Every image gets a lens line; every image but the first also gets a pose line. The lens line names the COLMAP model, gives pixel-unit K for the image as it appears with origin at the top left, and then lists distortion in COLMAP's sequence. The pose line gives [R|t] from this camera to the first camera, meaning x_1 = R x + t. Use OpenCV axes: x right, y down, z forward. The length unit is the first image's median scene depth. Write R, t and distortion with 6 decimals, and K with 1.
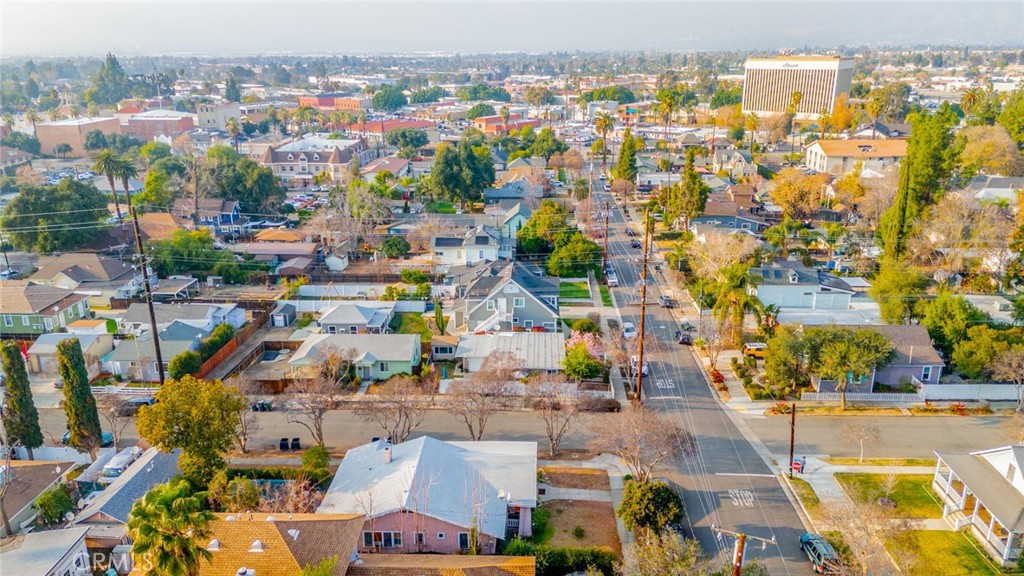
lens RADIAL K [[743.8, 0, 512.3], [0, 743.8, 294.2], [0, 0, 1]] dist [0.077324, -0.068439]
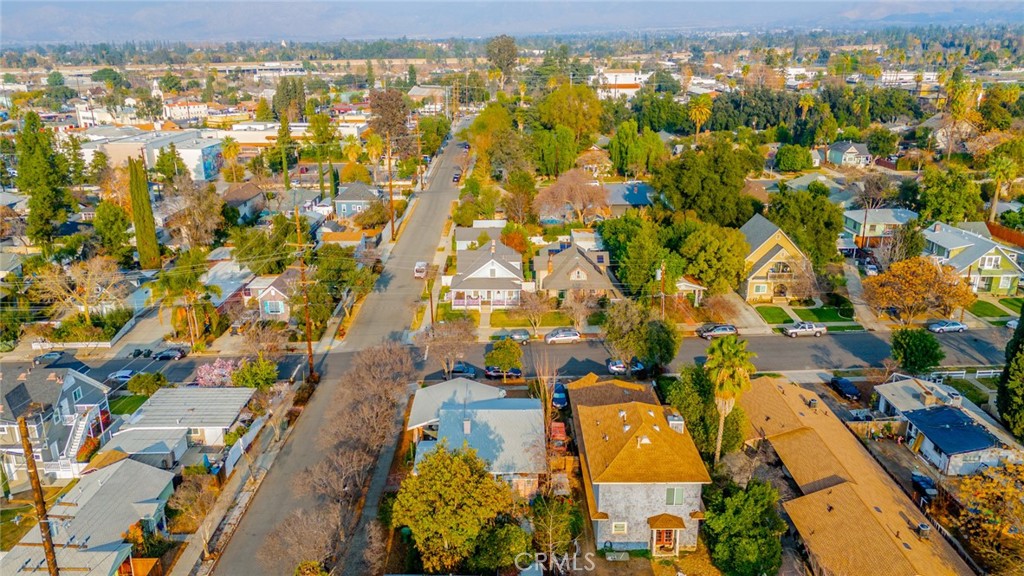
lens RADIAL K [[743.8, 0, 512.3], [0, 743.8, 294.2], [0, 0, 1]] dist [0.077324, -0.068439]
pose [[-0.036383, -0.314013, 0.948721, -0.617502], [0.324929, 0.894049, 0.308378, -0.152405], [-0.945038, 0.319487, 0.069504, 0.410573]]
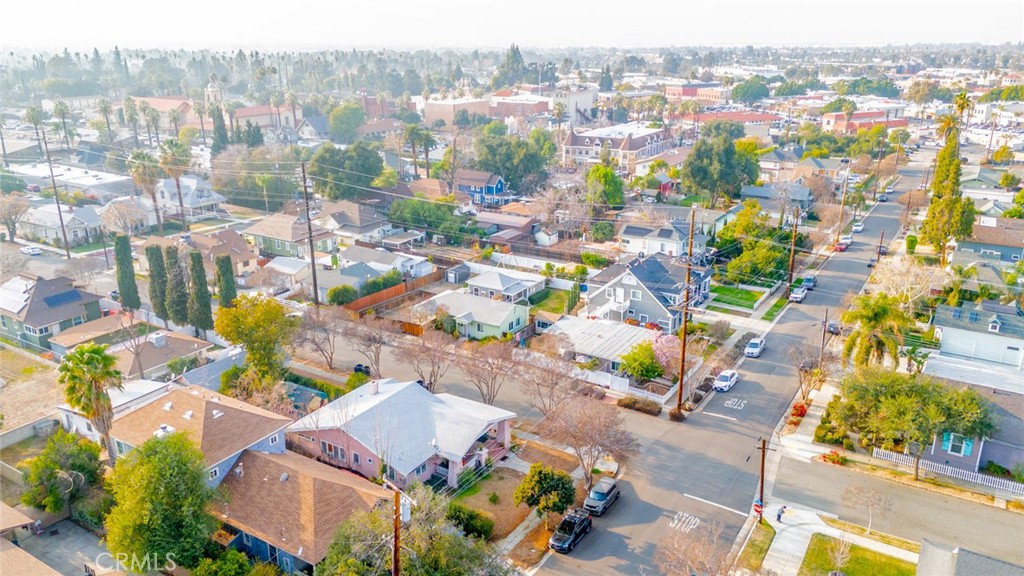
lens RADIAL K [[743.8, 0, 512.3], [0, 743.8, 294.2], [0, 0, 1]] dist [0.077324, -0.068439]
pose [[0.867825, 0.166997, -0.467966, 0.283087], [-0.161580, 0.985487, 0.052034, -0.012753], [0.469864, 0.030457, 0.882213, 0.036460]]
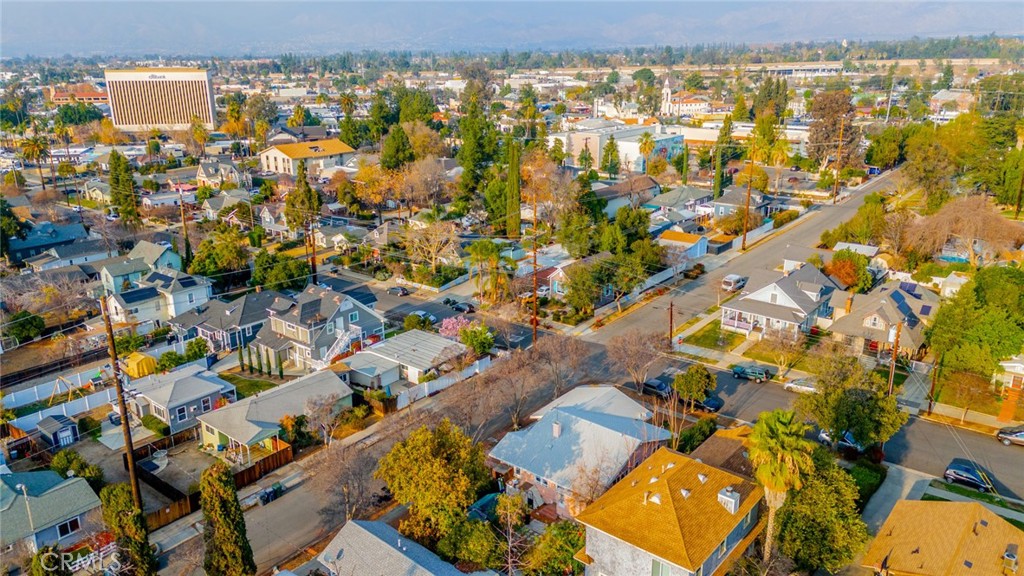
lens RADIAL K [[743.8, 0, 512.3], [0, 743.8, 294.2], [0, 0, 1]] dist [0.077324, -0.068439]
pose [[0.606341, -0.249054, 0.755197, -0.523099], [0.257638, 0.959990, 0.109737, -0.062685], [-0.752312, 0.128030, 0.646247, 0.156144]]
